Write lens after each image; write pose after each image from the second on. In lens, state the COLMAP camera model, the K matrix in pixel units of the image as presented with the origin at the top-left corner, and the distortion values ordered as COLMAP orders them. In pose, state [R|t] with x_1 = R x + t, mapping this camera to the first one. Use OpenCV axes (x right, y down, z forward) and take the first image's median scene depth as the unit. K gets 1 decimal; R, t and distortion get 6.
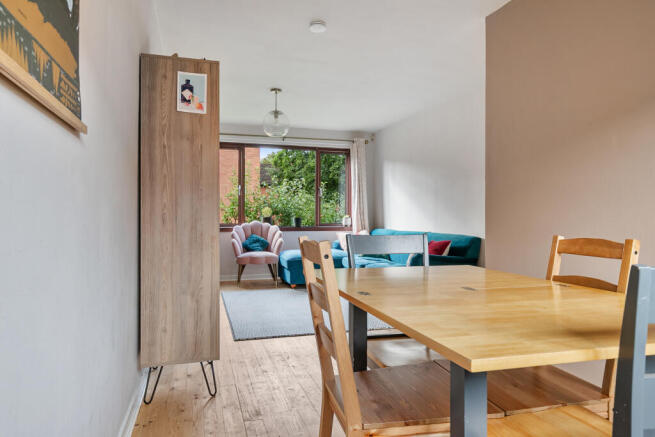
lens RADIAL K [[440.9, 0, 327.5], [0, 440.9, 218.5], [0, 0, 1]] dist [0.052331, -0.001320]
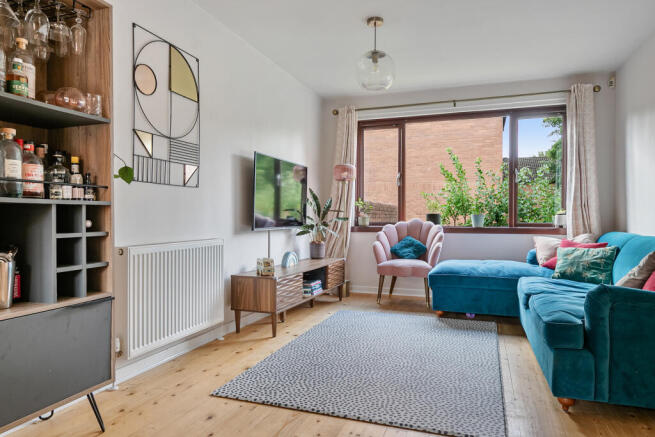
lens RADIAL K [[440.9, 0, 327.5], [0, 440.9, 218.5], [0, 0, 1]] dist [0.052331, -0.001320]
pose [[0.808062, 0.001792, -0.589094, 0.164327], [-0.005256, 0.999978, -0.004167, 0.009569], [0.589074, 0.006463, 0.808053, 0.304900]]
